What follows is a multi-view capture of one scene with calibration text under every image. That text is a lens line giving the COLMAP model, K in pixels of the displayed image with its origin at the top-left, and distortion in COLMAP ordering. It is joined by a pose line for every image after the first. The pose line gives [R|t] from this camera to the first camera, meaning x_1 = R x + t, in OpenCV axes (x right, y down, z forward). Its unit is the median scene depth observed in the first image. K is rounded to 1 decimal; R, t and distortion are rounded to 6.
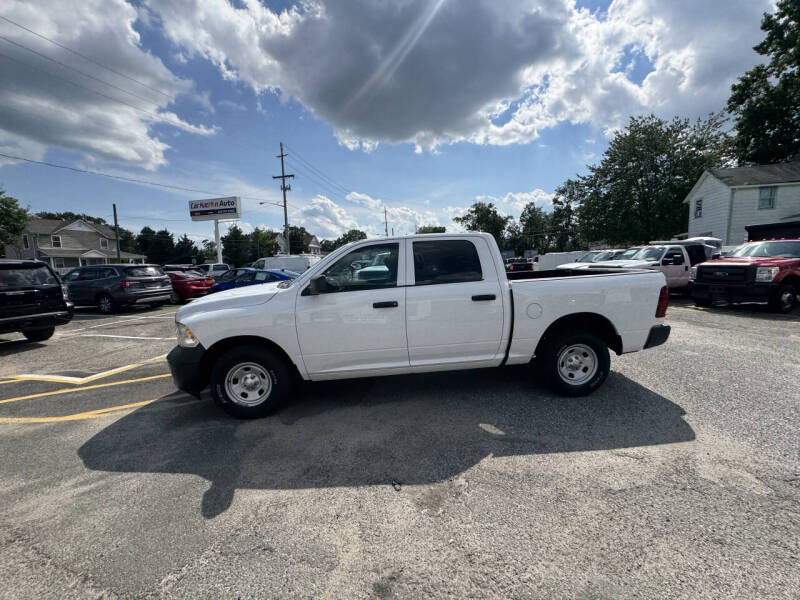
lens RADIAL K [[320.2, 0, 399.3], [0, 320.2, 298.0], [0, 0, 1]] dist [-0.001132, -0.000089]
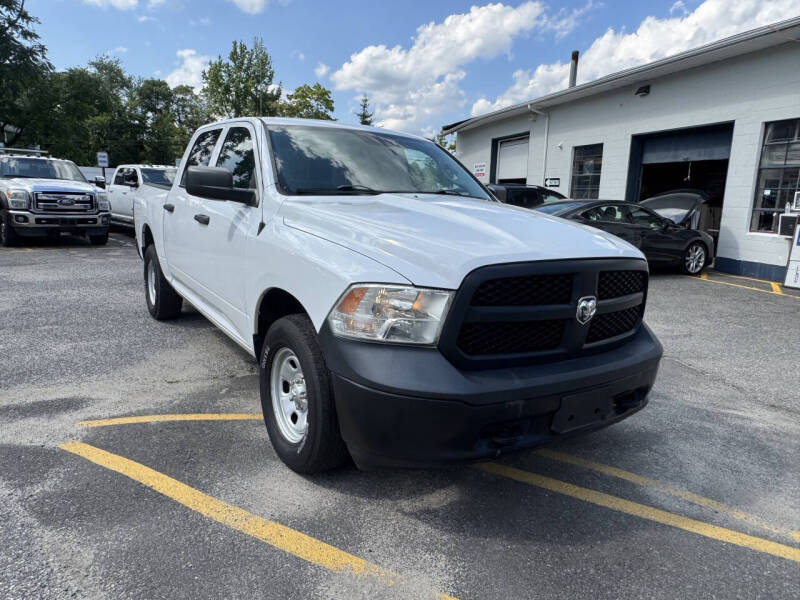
lens RADIAL K [[547.6, 0, 398.2], [0, 547.6, 298.0], [0, 0, 1]] dist [-0.002837, 0.001817]
pose [[-0.489874, -0.151092, 0.858601, -1.243221], [0.067310, 0.975372, 0.210044, -0.091059], [-0.869191, 0.160688, -0.467639, 1.742508]]
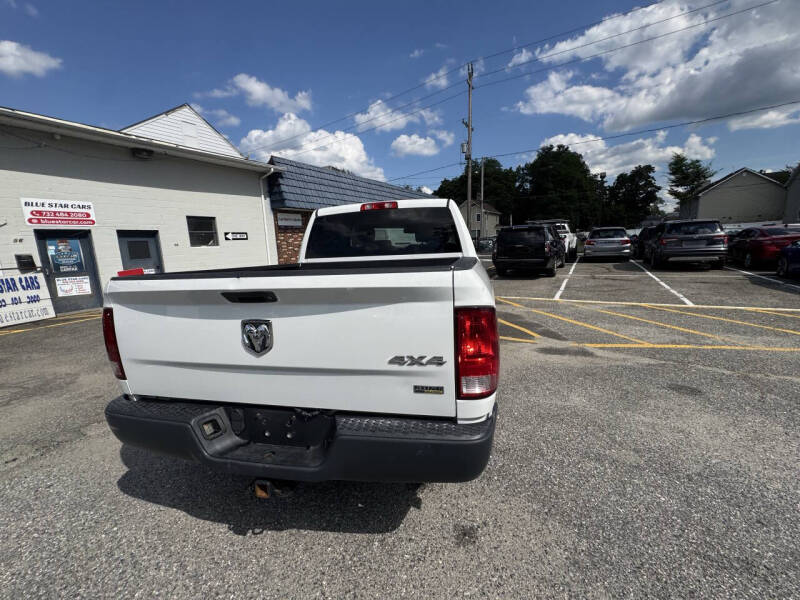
lens RADIAL K [[320.2, 0, 398.8], [0, 320.2, 298.8], [0, 0, 1]] dist [-0.001132, -0.000089]
pose [[-0.287001, 0.207685, -0.935146, 1.193580], [-0.052044, 0.971392, 0.231708, -0.187793], [0.956515, 0.115169, -0.267982, 1.590371]]
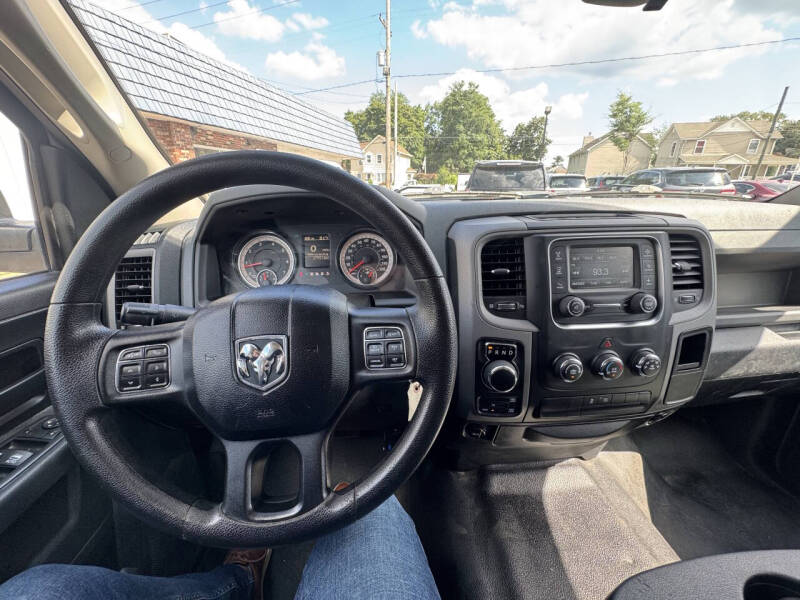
lens RADIAL K [[320.2, 0, 399.0], [0, 320.2, 297.7], [0, 0, 1]] dist [-0.001132, -0.000089]
pose [[0.000507, 0.362329, -0.932050, -0.090533], [-0.105005, 0.926917, 0.360276, -0.078285], [0.994472, 0.097687, 0.038517, 1.147233]]
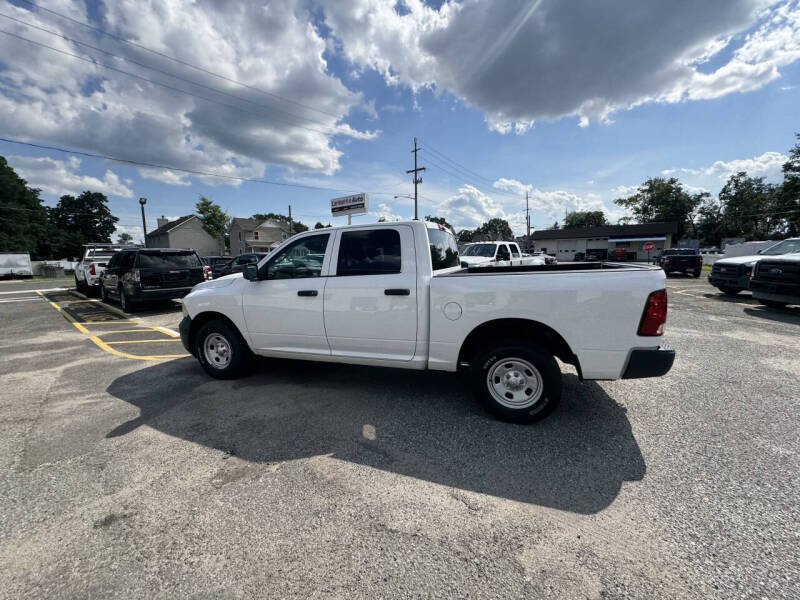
lens RADIAL K [[320.2, 0, 398.9], [0, 320.2, 298.7], [0, 0, 1]] dist [-0.001132, -0.000089]
pose [[0.906992, 0.067294, -0.415736, 0.644414], [-0.053668, 0.997572, 0.044391, -0.023411], [0.417714, -0.017950, 0.908401, 0.167190]]
